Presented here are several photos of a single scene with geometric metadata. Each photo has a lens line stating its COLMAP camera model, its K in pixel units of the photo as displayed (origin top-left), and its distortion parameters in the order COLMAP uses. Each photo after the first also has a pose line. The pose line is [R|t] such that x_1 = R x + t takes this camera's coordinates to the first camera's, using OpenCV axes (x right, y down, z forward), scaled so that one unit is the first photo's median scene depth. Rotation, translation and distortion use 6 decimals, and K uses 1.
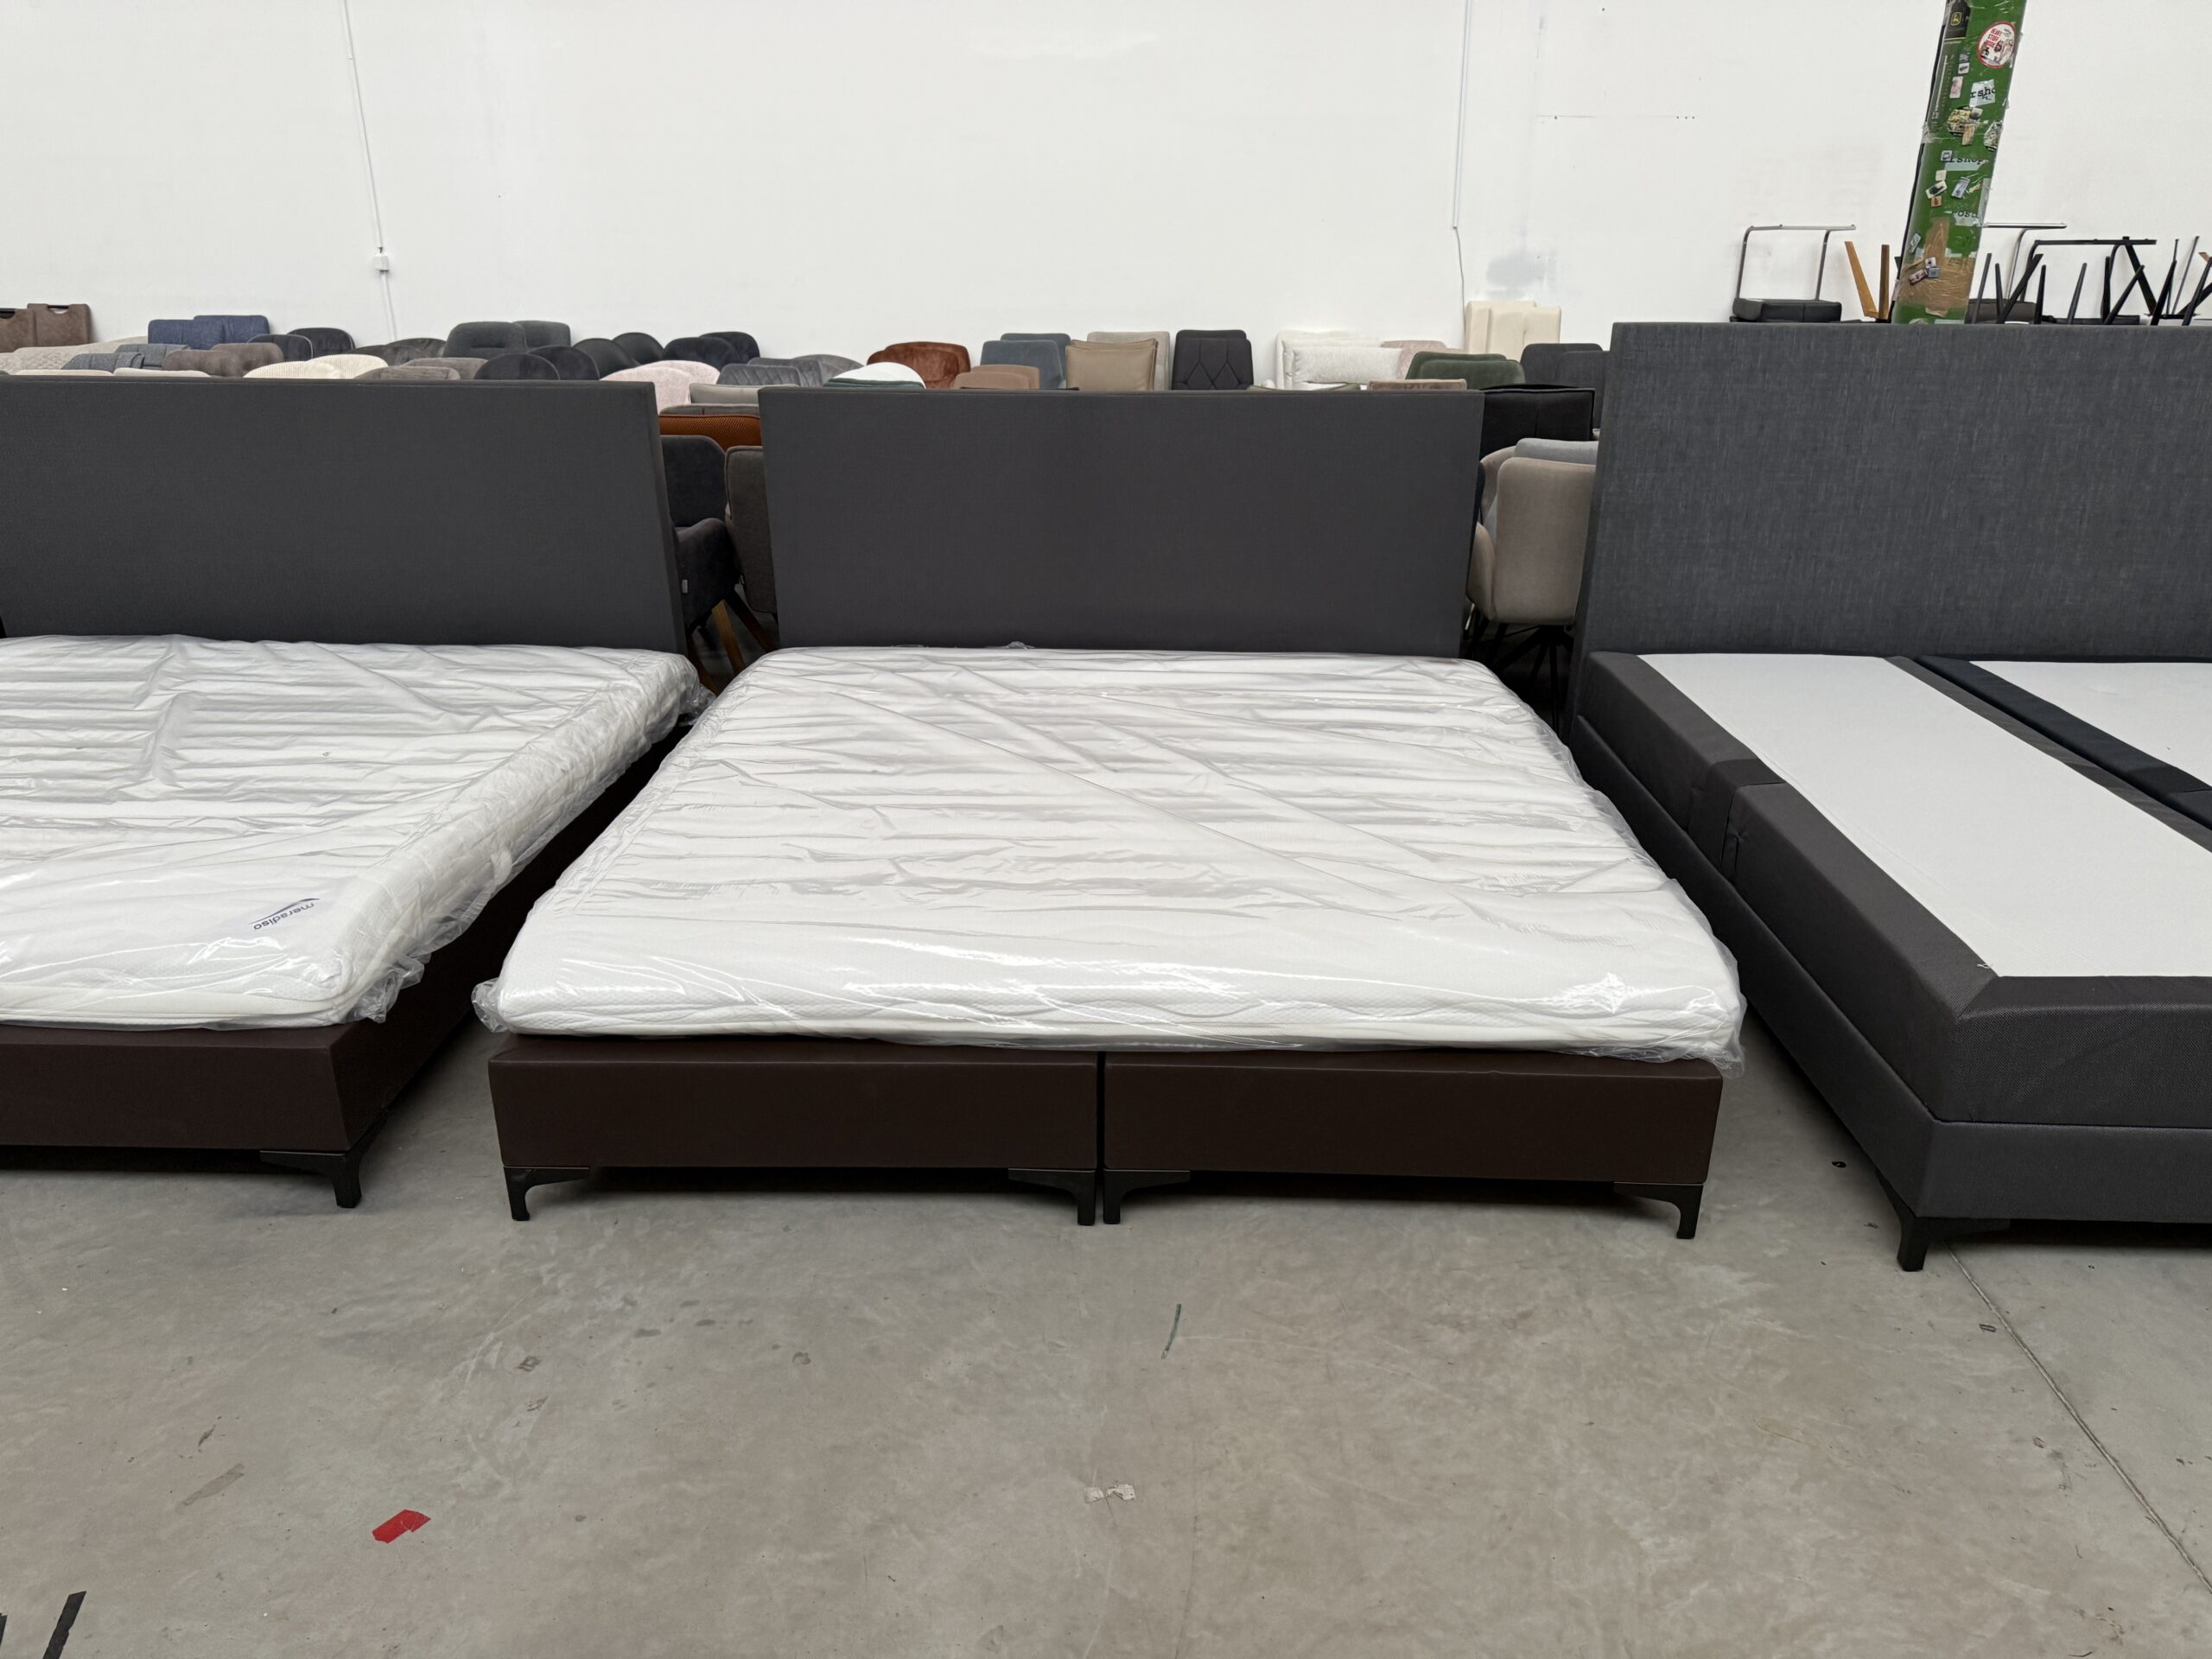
lens RADIAL K [[1544.2, 0, 1103.7], [0, 1544.2, 840.3], [0, 0, 1]] dist [0.057074, -0.067807]
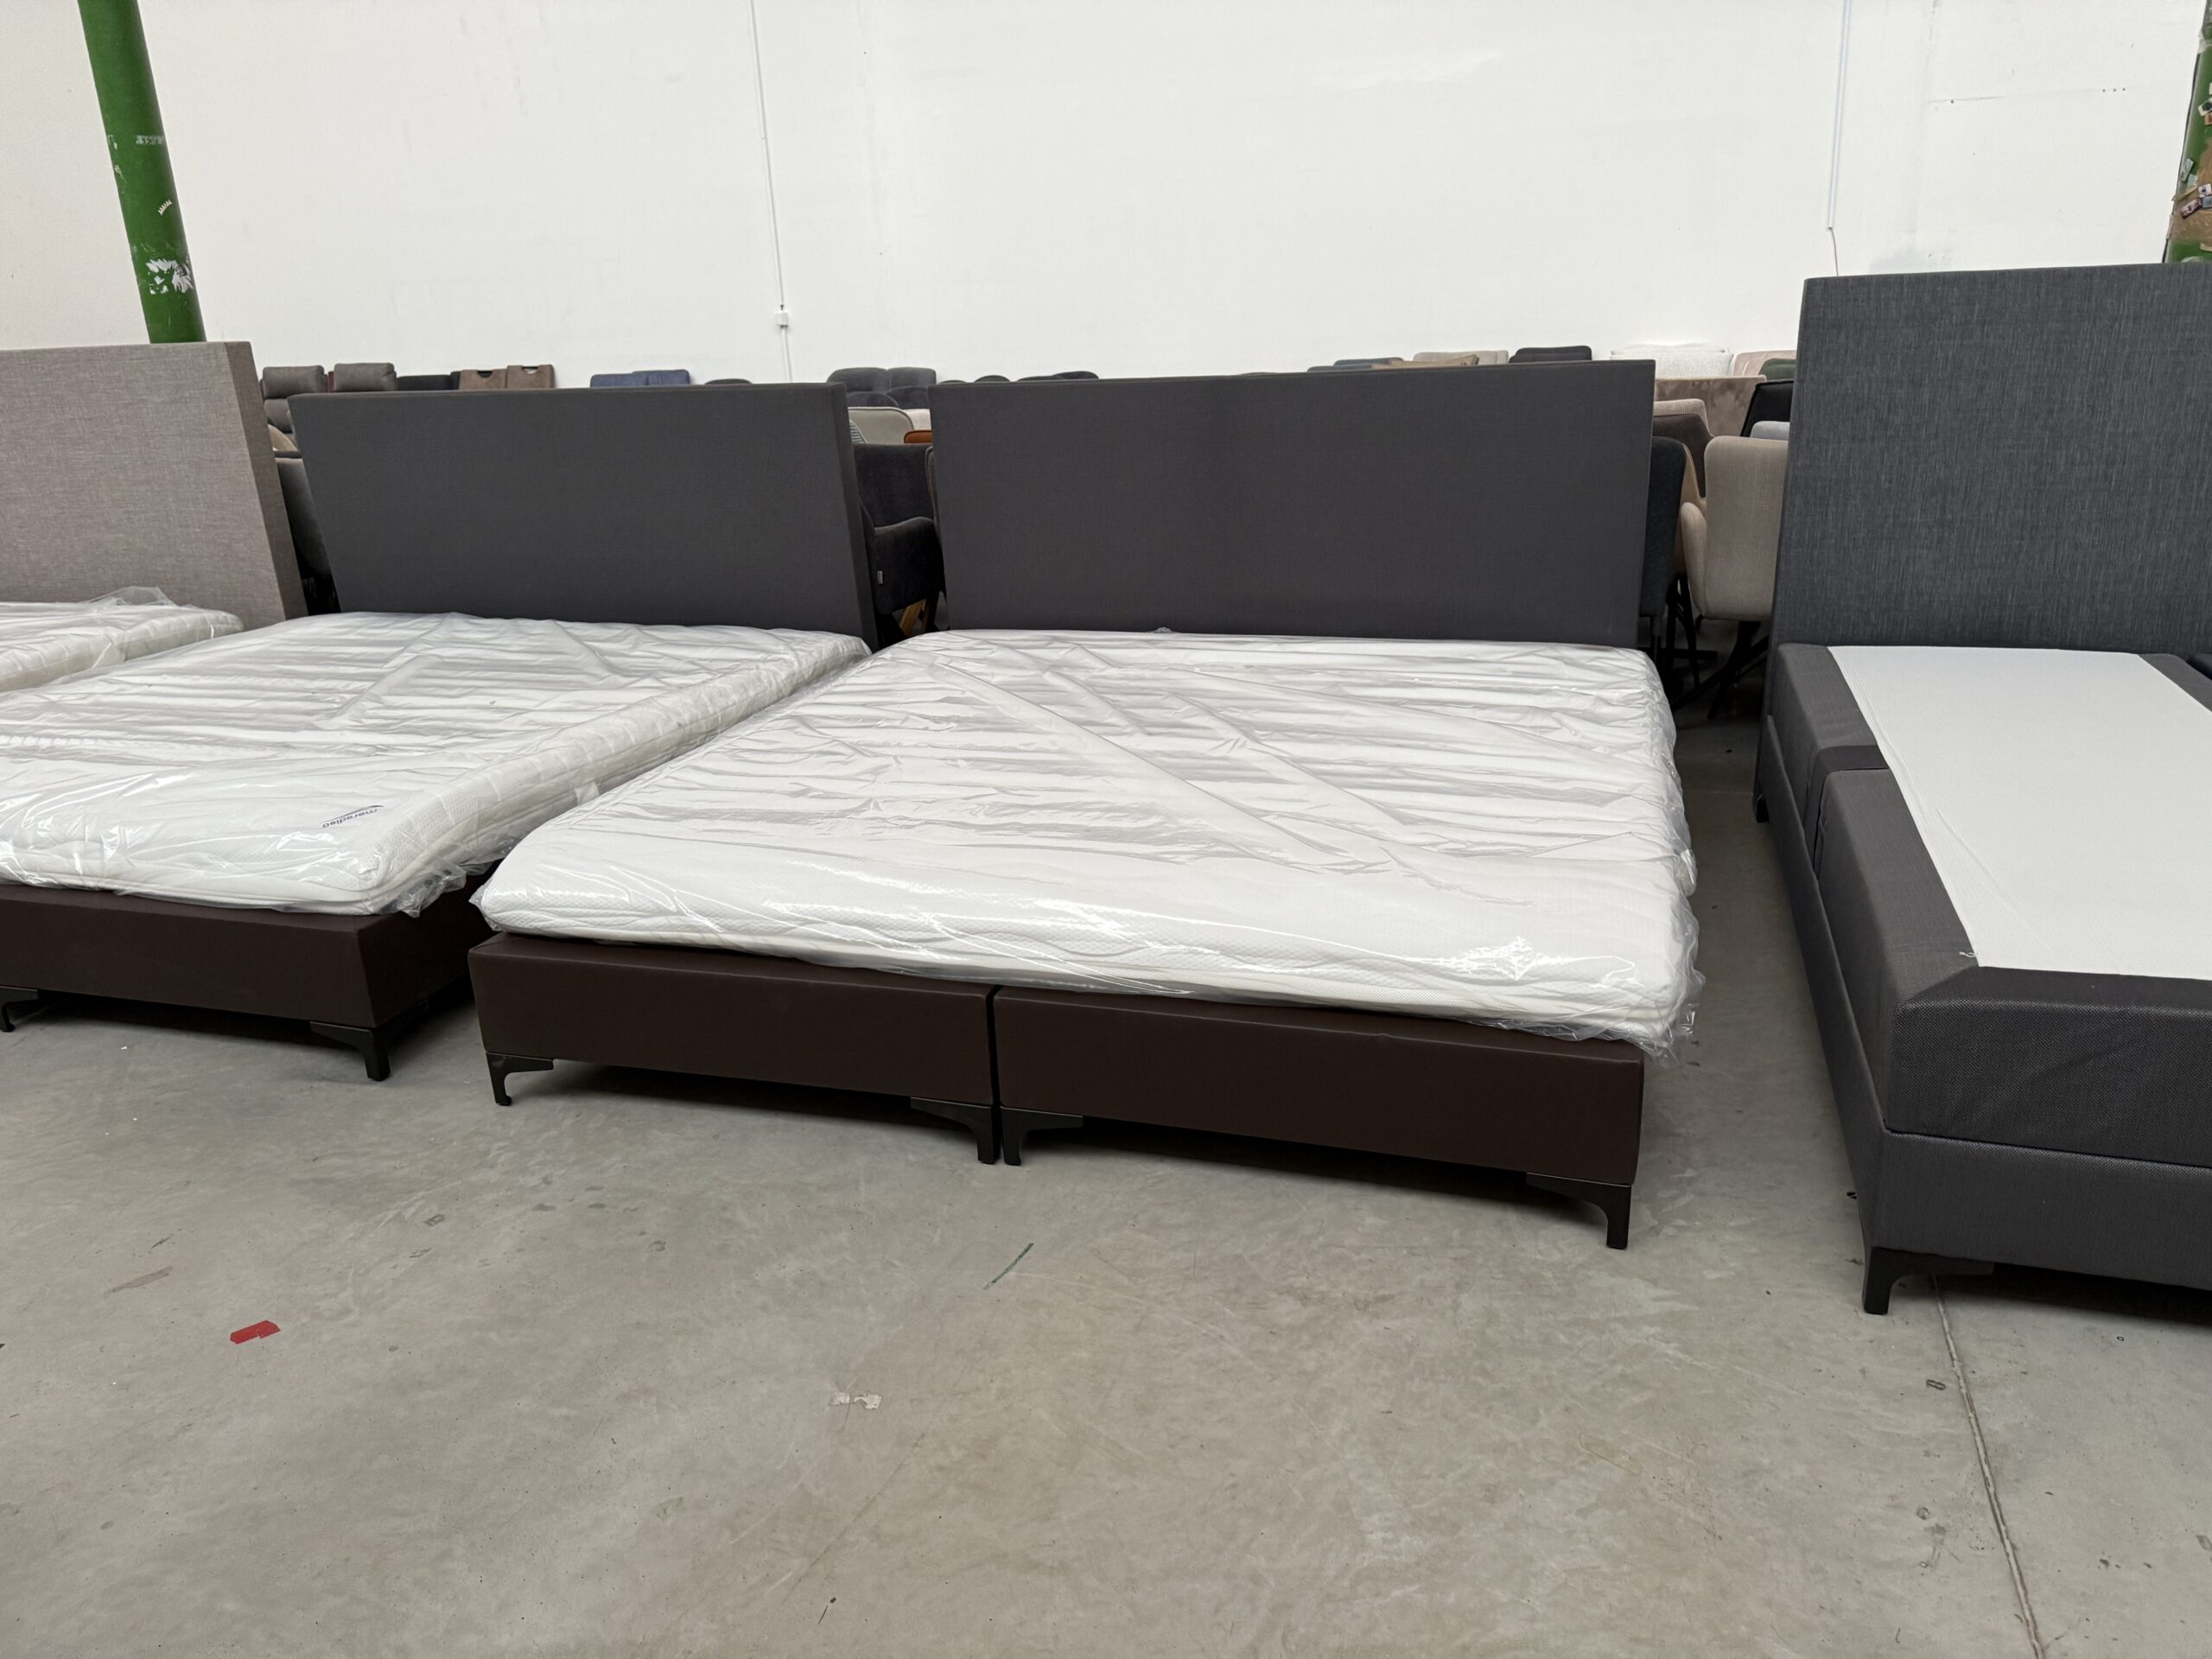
lens RADIAL K [[1544.2, 0, 1114.3], [0, 1544.2, 826.1], [0, 0, 1]] dist [0.057074, -0.067807]
pose [[0.960567, 0.045583, -0.274285, 0.225360], [-0.057519, 0.997708, -0.035629, 0.043661], [0.272032, 0.050001, 0.960988, 0.040763]]
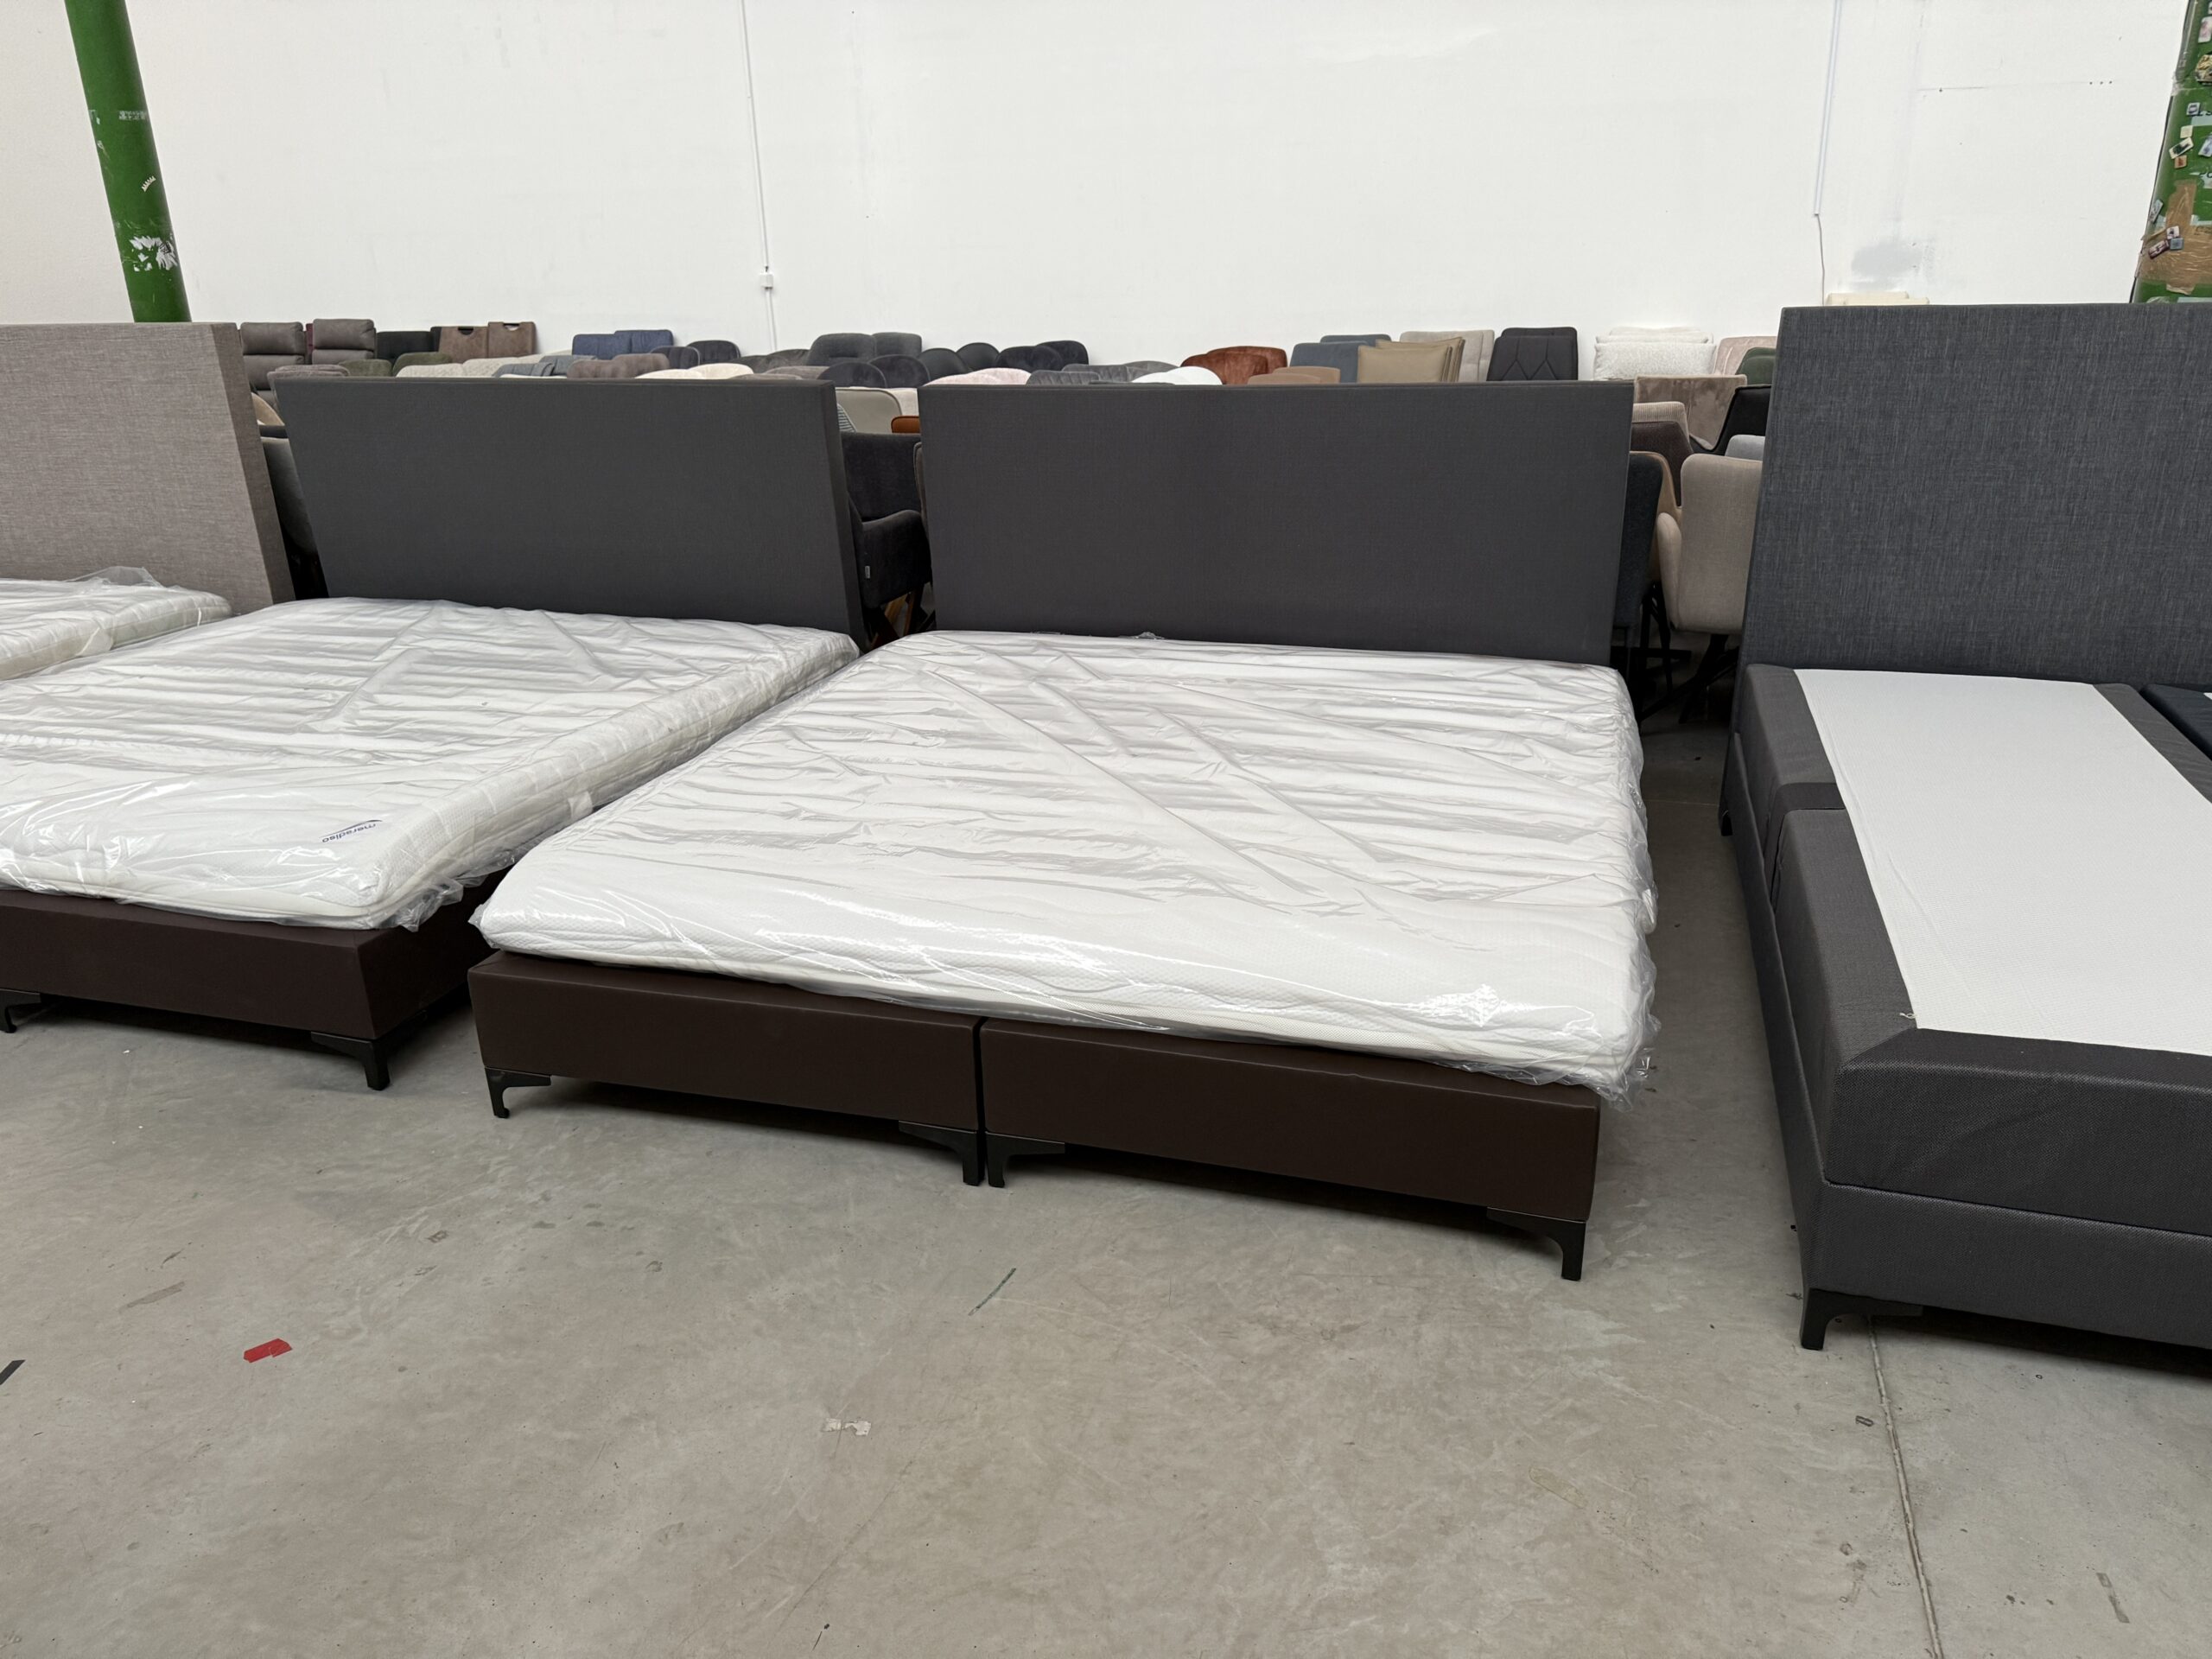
lens RADIAL K [[1544.2, 0, 1117.8], [0, 1544.2, 828.1], [0, 0, 1]] dist [0.057074, -0.067807]
pose [[0.963938, 0.067200, -0.257505, 0.227312], [-0.070309, 0.997521, -0.002875, 0.005408], [0.256673, 0.020876, 0.966273, 0.016888]]
